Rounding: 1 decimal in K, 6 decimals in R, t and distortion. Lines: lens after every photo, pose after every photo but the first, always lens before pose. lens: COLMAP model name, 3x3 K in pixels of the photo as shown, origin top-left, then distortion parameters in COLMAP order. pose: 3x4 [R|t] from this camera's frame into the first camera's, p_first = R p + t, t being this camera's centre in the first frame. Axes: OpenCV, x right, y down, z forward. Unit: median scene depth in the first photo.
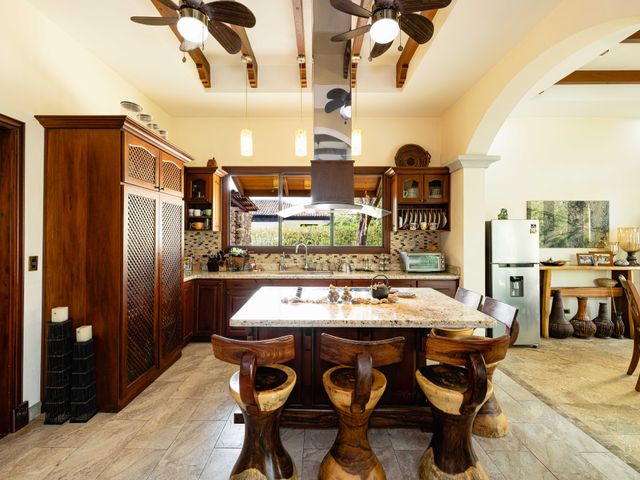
lens RADIAL K [[303.7, 0, 319.7], [0, 303.7, 231.3], [0, 0, 1]] dist [0.004278, 0.001684]
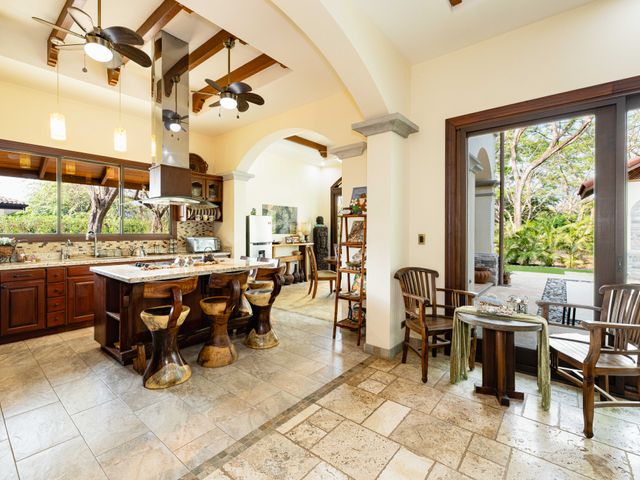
lens RADIAL K [[303.7, 0, 319.0], [0, 303.7, 235.2], [0, 0, 1]] dist [0.004278, 0.001684]
pose [[0.633015, -0.010515, 0.774068, -0.369110], [-0.006913, 0.999791, 0.019234, 0.029539], [-0.774109, -0.017527, 0.632810, -0.234435]]
